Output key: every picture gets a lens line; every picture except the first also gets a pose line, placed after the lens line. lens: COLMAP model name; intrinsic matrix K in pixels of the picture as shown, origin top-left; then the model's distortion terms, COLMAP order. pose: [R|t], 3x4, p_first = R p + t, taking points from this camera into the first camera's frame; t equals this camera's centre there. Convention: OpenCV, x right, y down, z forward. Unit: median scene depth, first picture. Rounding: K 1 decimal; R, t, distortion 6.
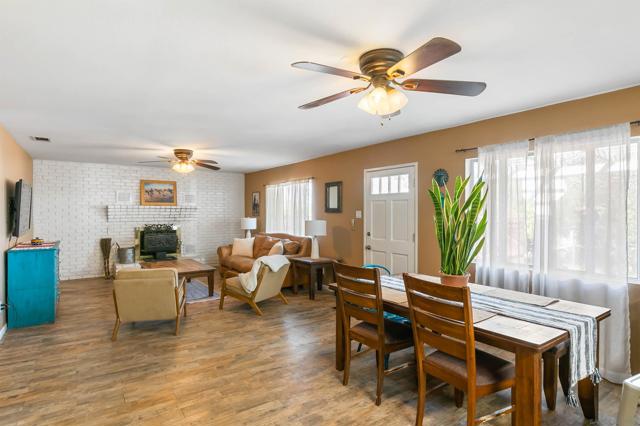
lens RADIAL K [[346.8, 0, 319.9], [0, 346.8, 211.8], [0, 0, 1]] dist [0.000707, 0.000110]
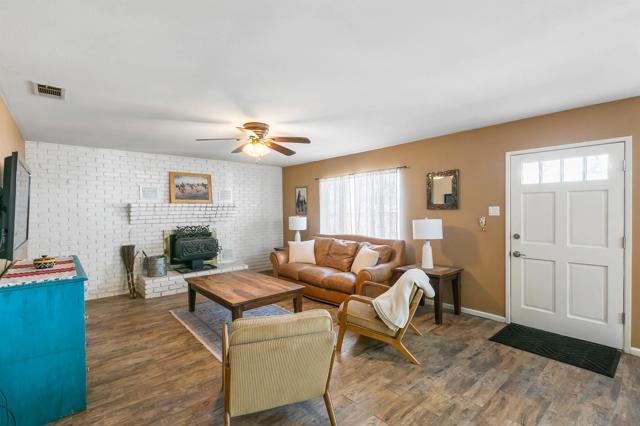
lens RADIAL K [[297.4, 0, 320.0], [0, 297.4, 213.0], [0, 0, 1]] dist [-0.000213, 0.000629]
pose [[0.993992, -0.012341, 0.108758, -0.264321], [0.011059, 0.999862, 0.012383, -0.000463], [-0.108896, -0.011106, 0.993991, 0.291943]]
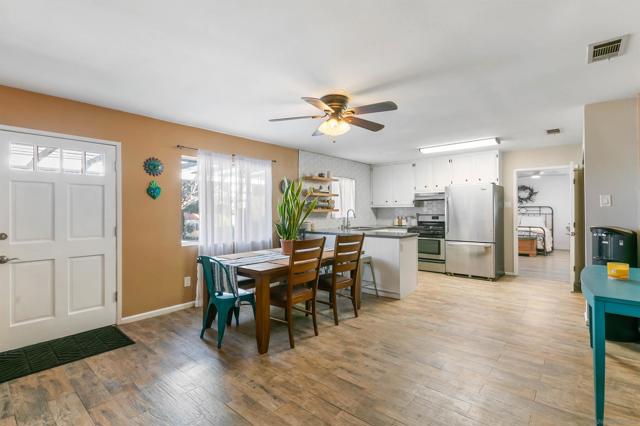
lens RADIAL K [[302.1, 0, 319.6], [0, 302.1, 209.8], [0, 0, 1]] dist [0.002458, -0.000101]
pose [[-0.256059, 0.006350, 0.966640, -0.356602], [0.006410, 0.999968, -0.004871, 0.018474], [-0.966640, 0.004949, -0.256091, 0.452187]]
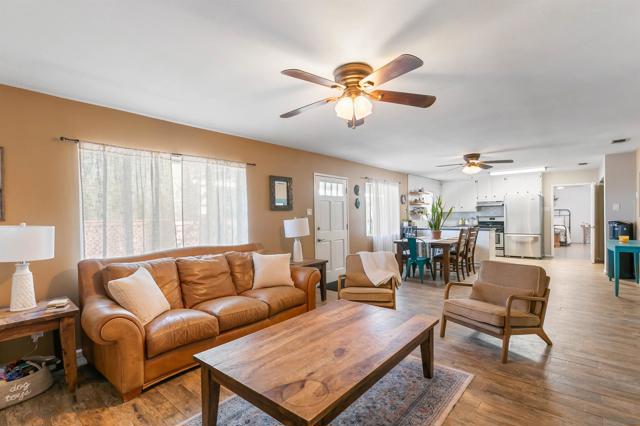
lens RADIAL K [[301.3, 0, 319.9], [0, 301.3, 220.6], [0, 0, 1]] dist [-0.001008, -0.000042]
pose [[-0.252788, -0.009544, 0.967474, -0.623928], [0.017707, 0.999738, 0.014489, 0.016387], [-0.967360, 0.020794, -0.252553, 0.922154]]
